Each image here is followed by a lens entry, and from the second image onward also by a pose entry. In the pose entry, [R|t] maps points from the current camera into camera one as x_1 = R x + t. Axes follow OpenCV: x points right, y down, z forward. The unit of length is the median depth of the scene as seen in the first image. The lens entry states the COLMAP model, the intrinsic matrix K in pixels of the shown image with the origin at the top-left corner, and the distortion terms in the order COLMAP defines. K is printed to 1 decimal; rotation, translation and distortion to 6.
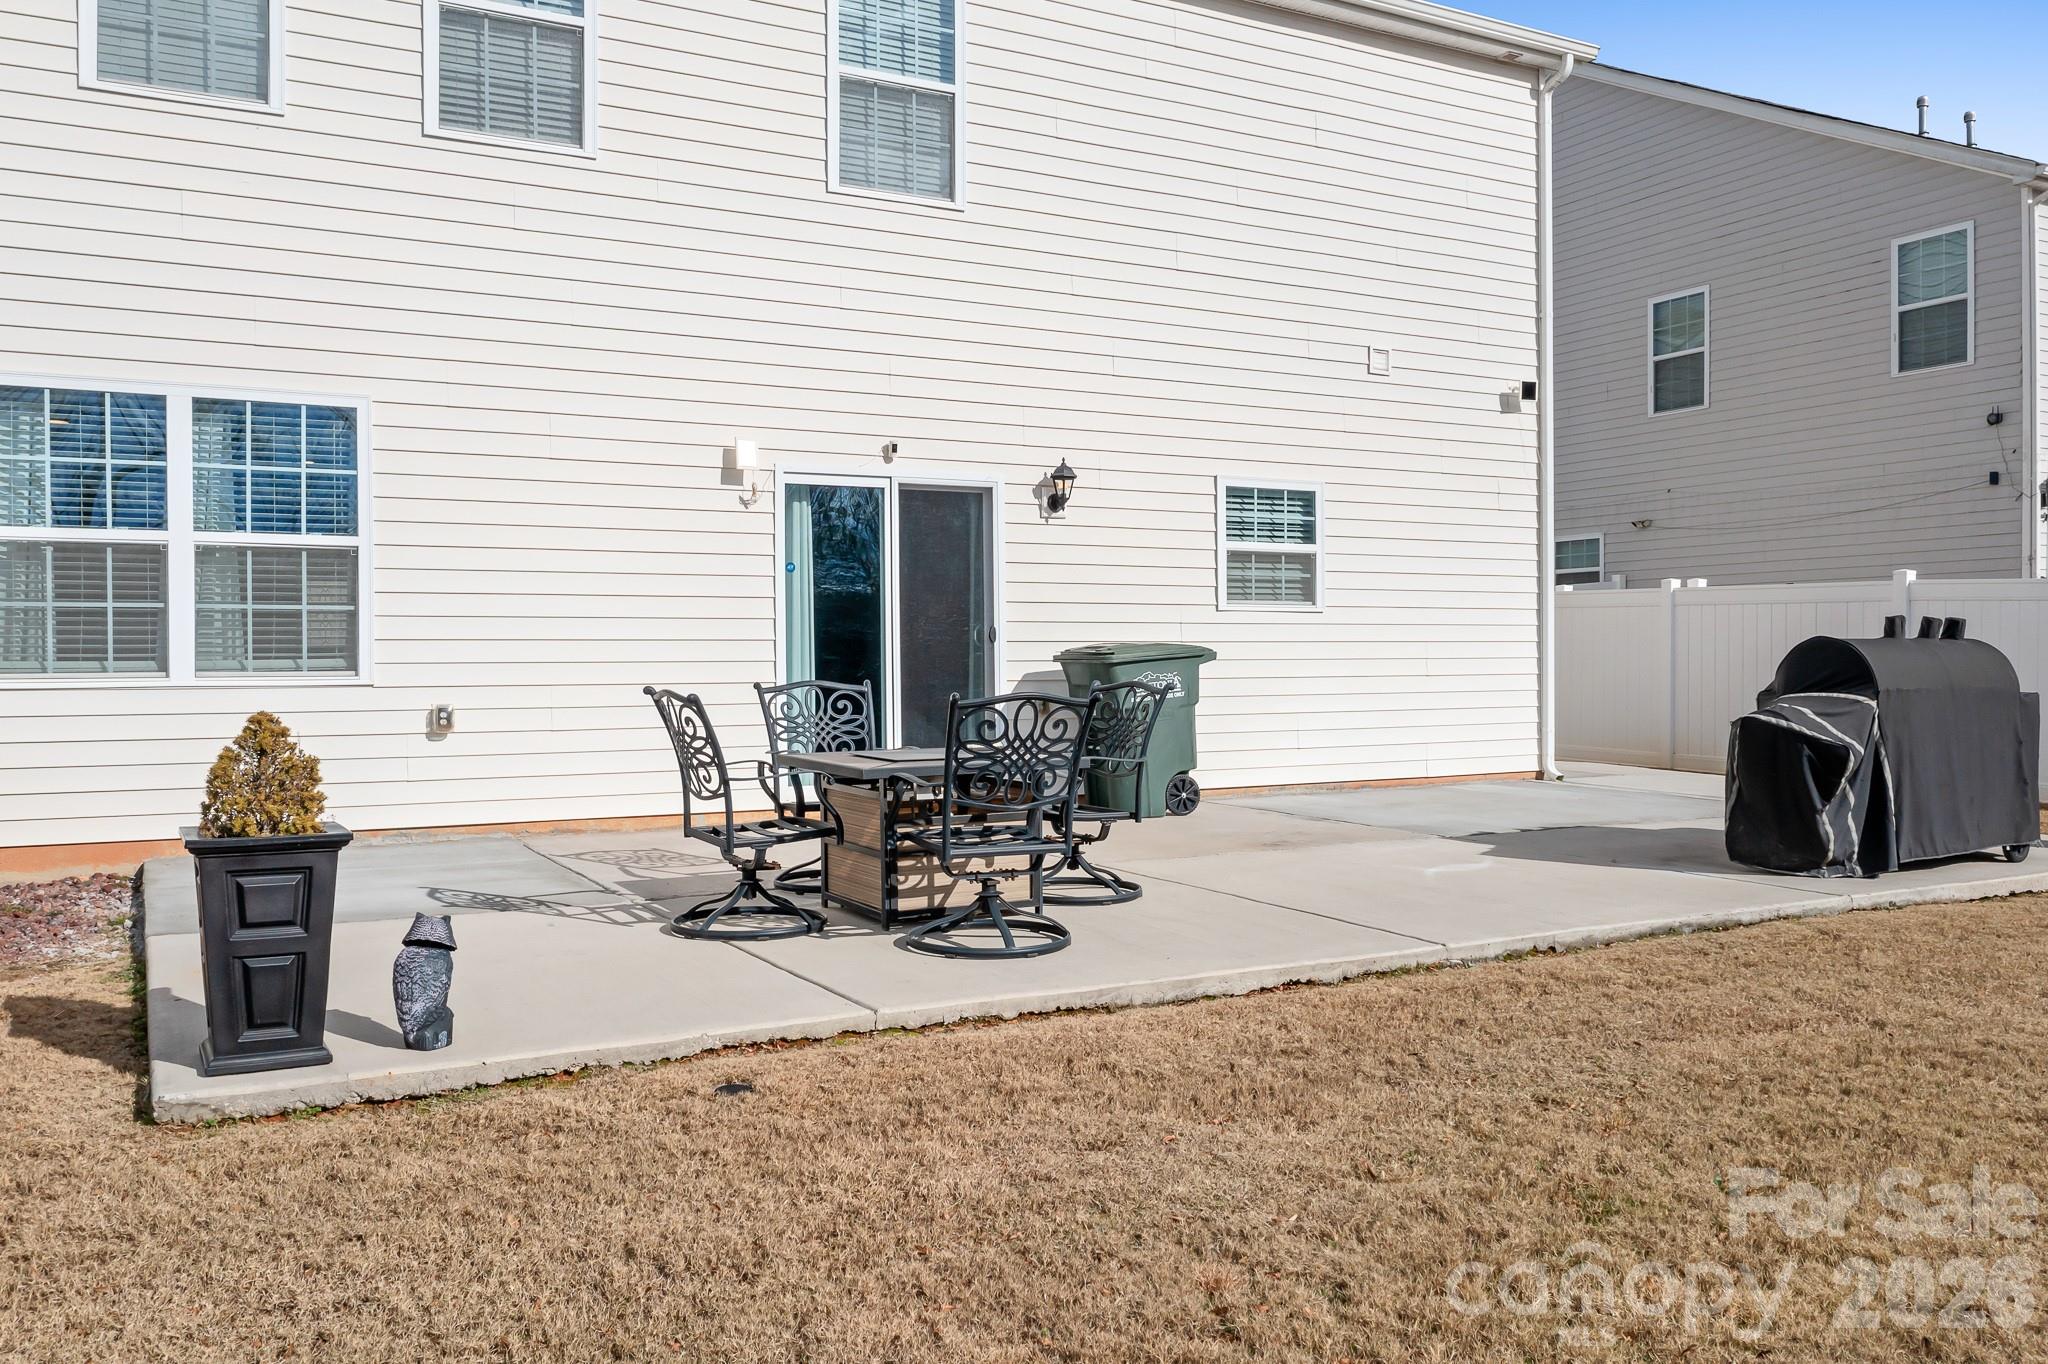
lens RADIAL K [[1620.3, 0, 1014.7], [0, 1620.3, 676.2], [0, 0, 1]] dist [-0.021059, 0.011400]
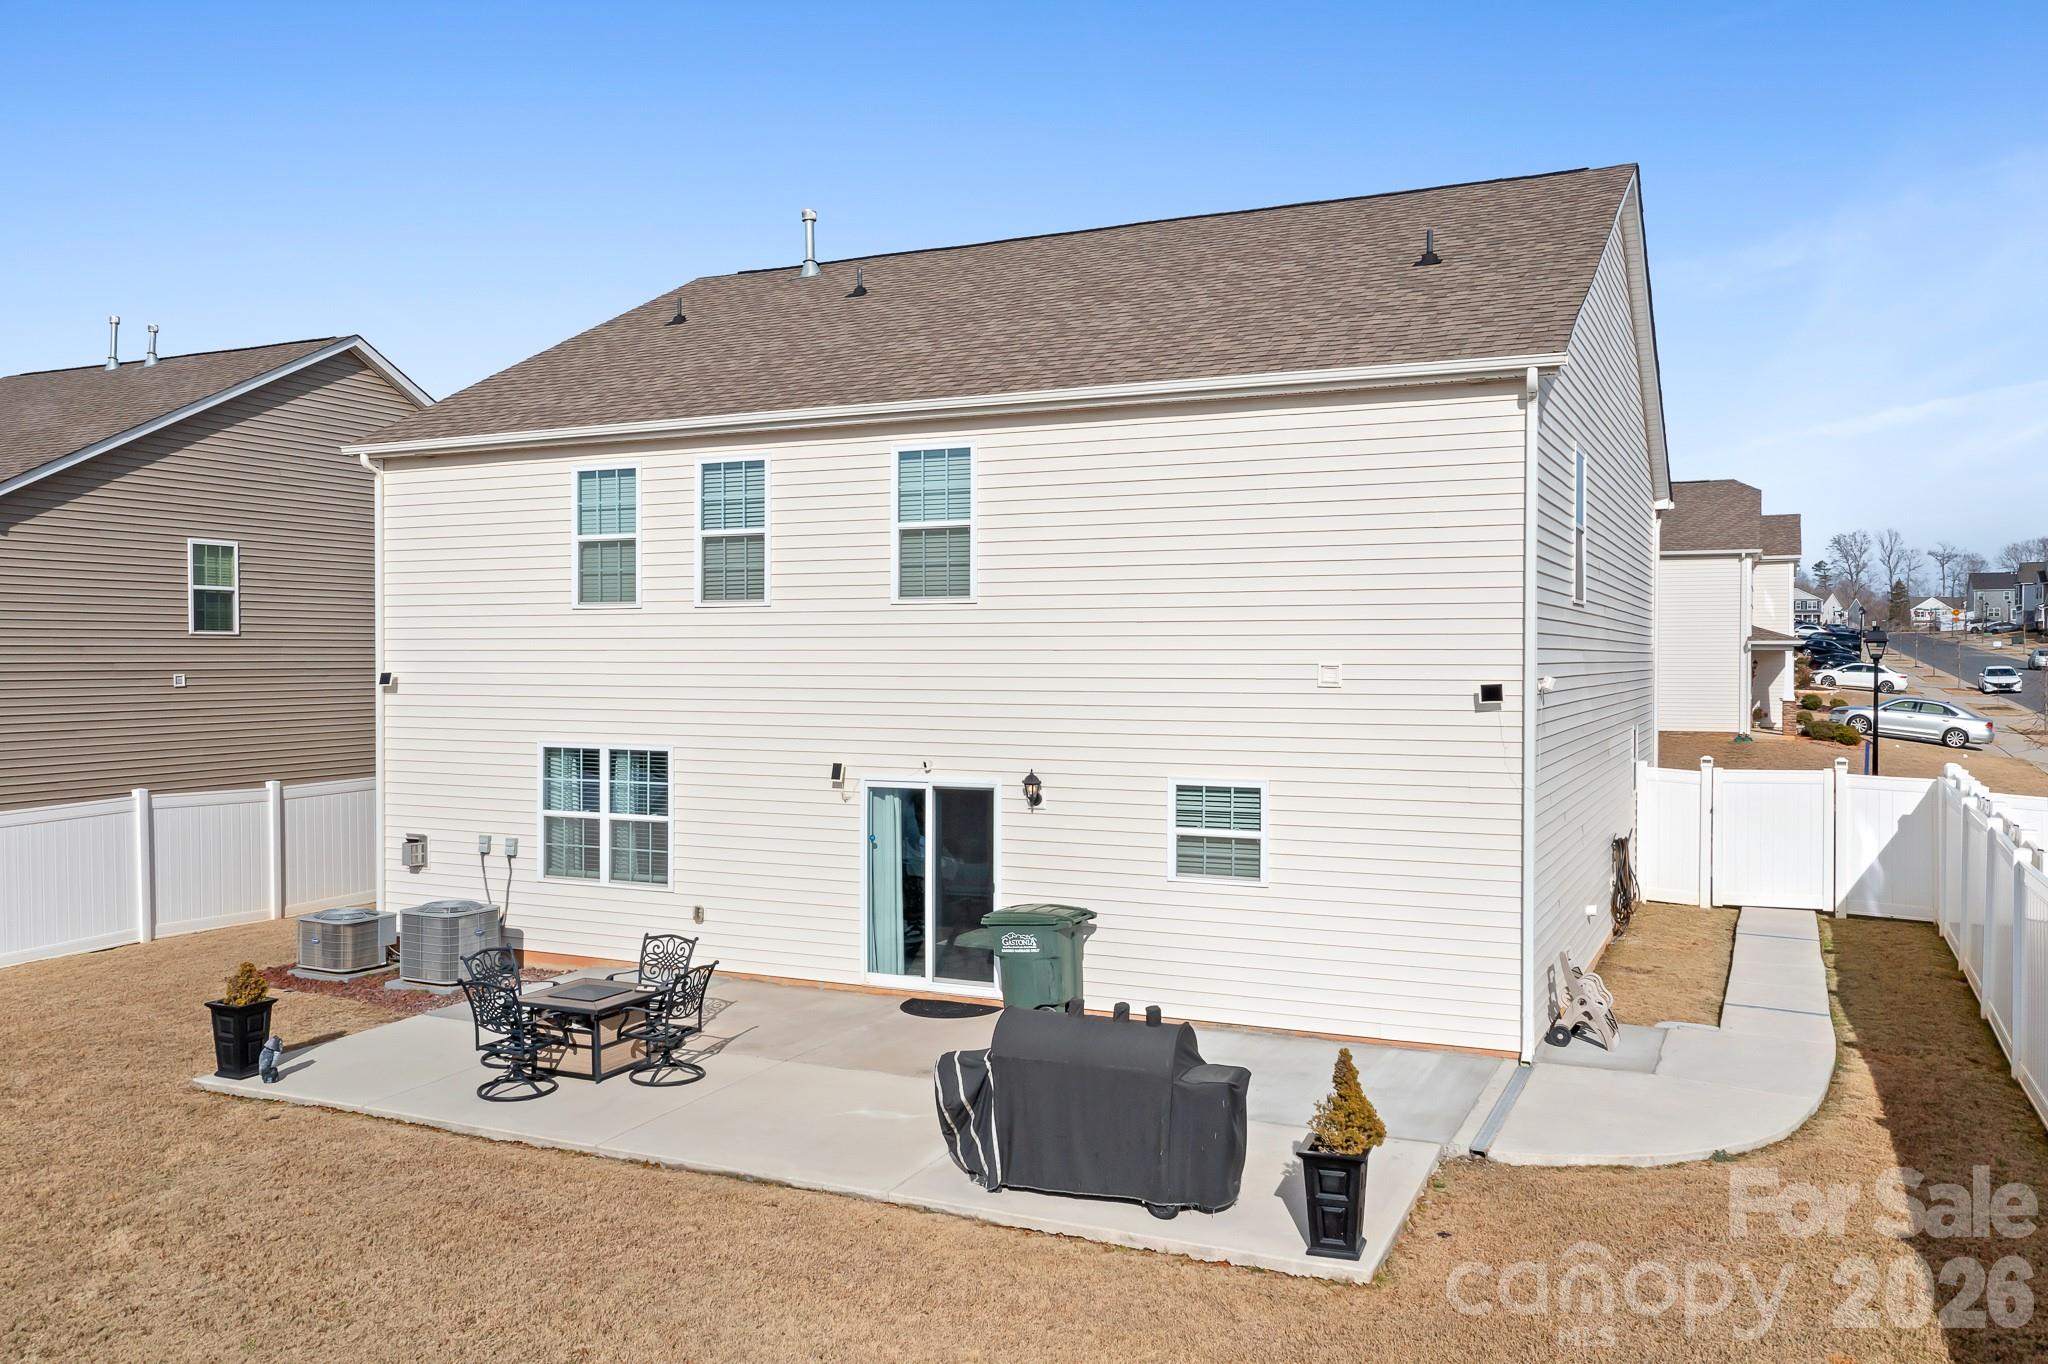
lens RADIAL K [[1598.8, 0, 1024.0], [0, 1598.8, 682.0], [0, 0, 1]] dist [-0.007581, -0.000368]
pose [[0.595500, 0.017955, -0.803154, 1.414337], [-0.010585, 0.999839, 0.014504, -0.283465], [0.803285, -0.000136, 0.595594, 0.188356]]
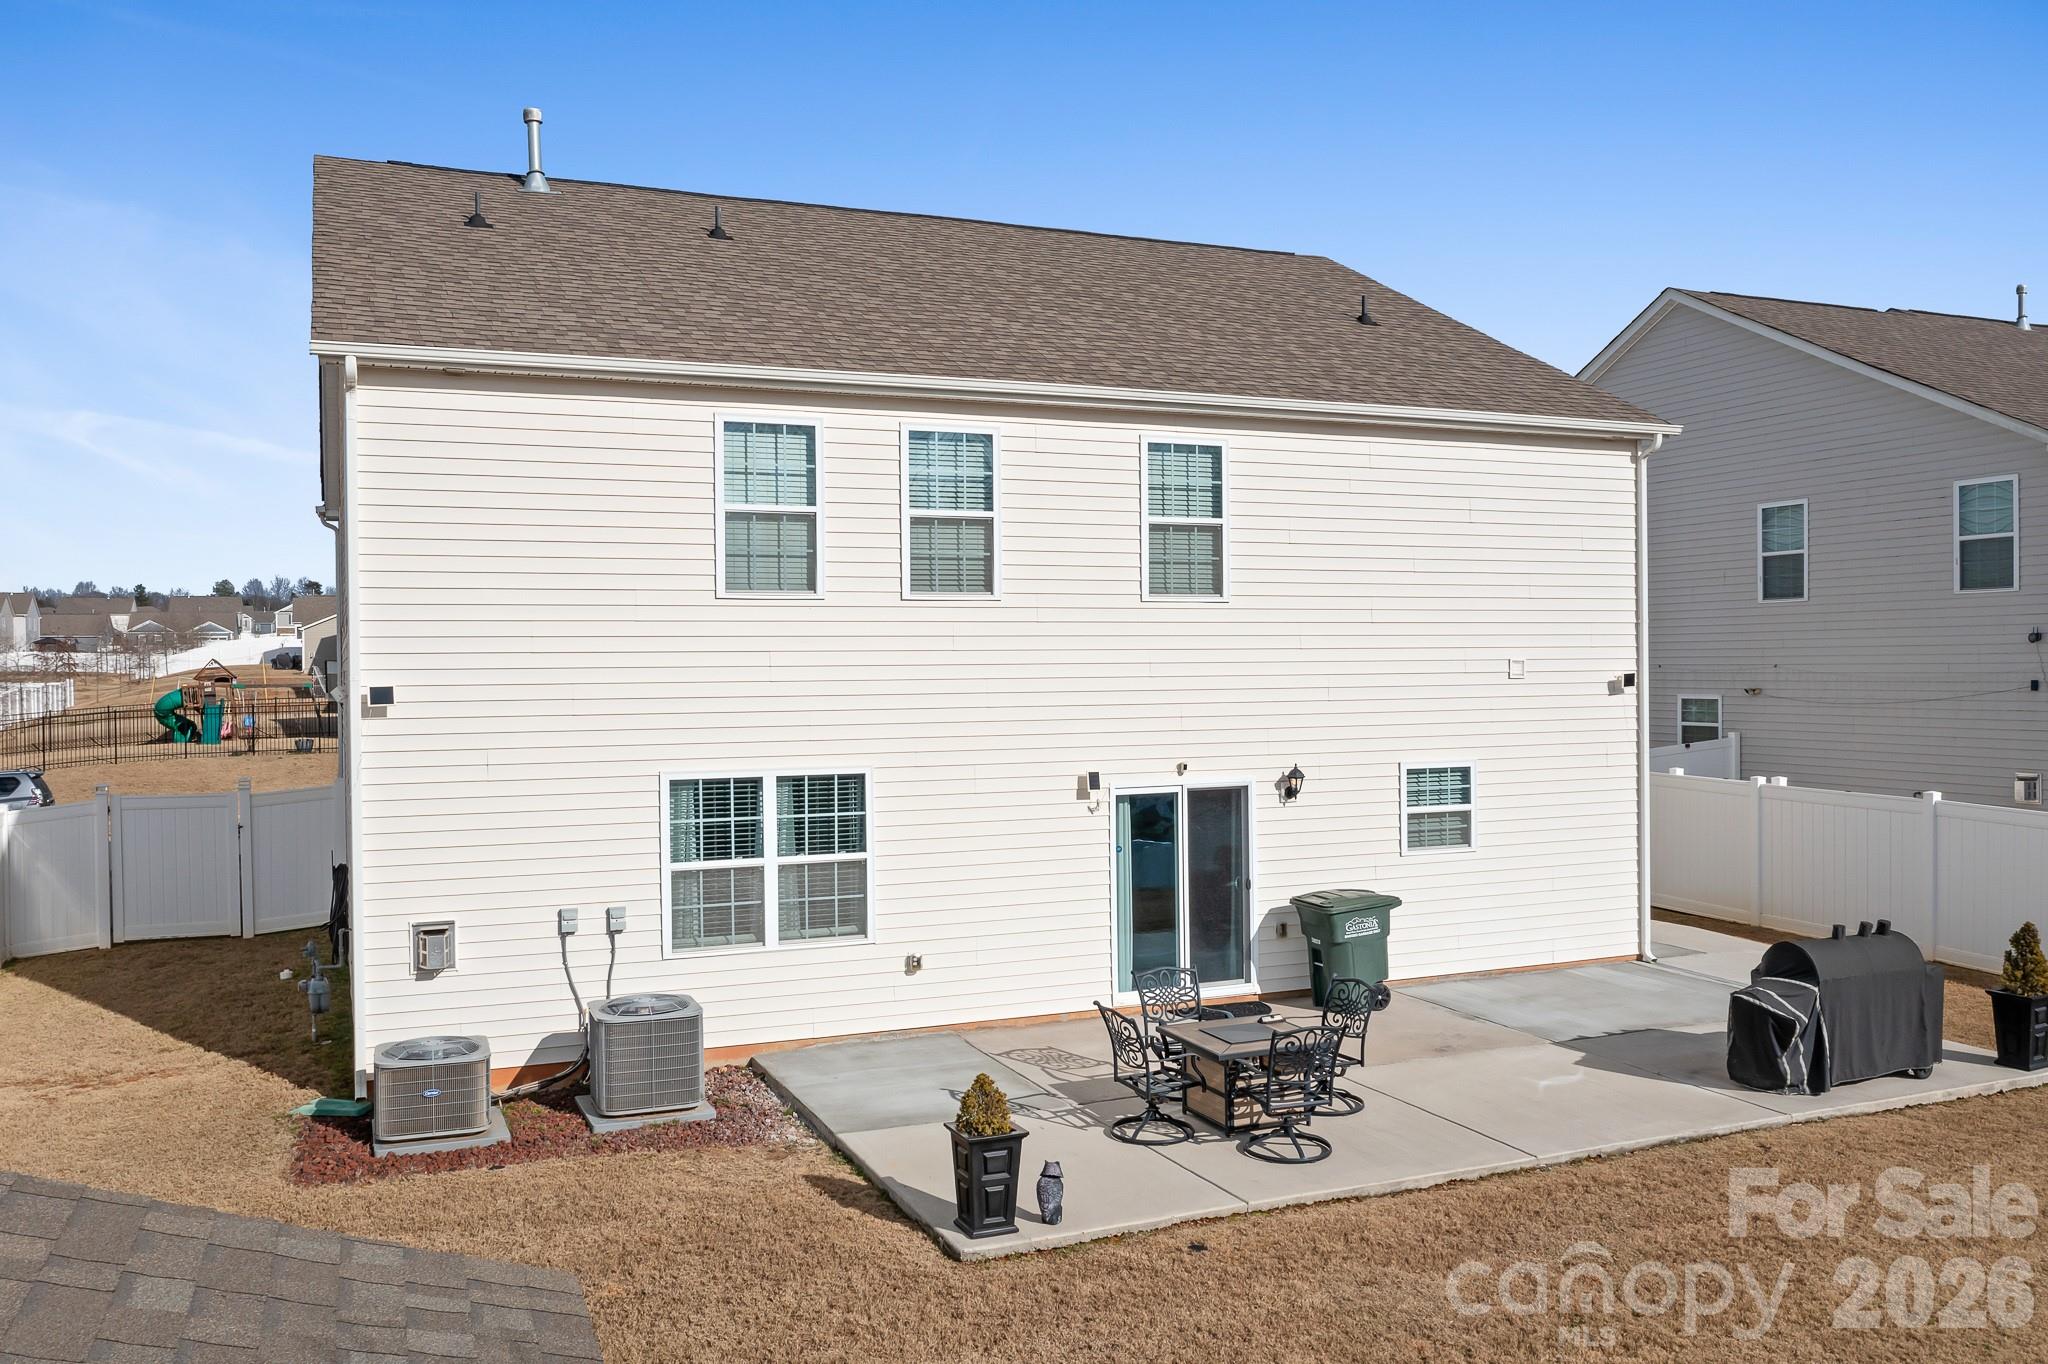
lens RADIAL K [[1628.6, 0, 1015.2], [0, 1628.6, 678.3], [0, 0, 1]] dist [-0.017572, 0.004268]
pose [[0.995349, -0.004425, -0.096237, -0.099608], [0.004372, 0.999990, -0.000757, -0.259796], [0.096240, 0.000333, 0.995358, -0.616091]]
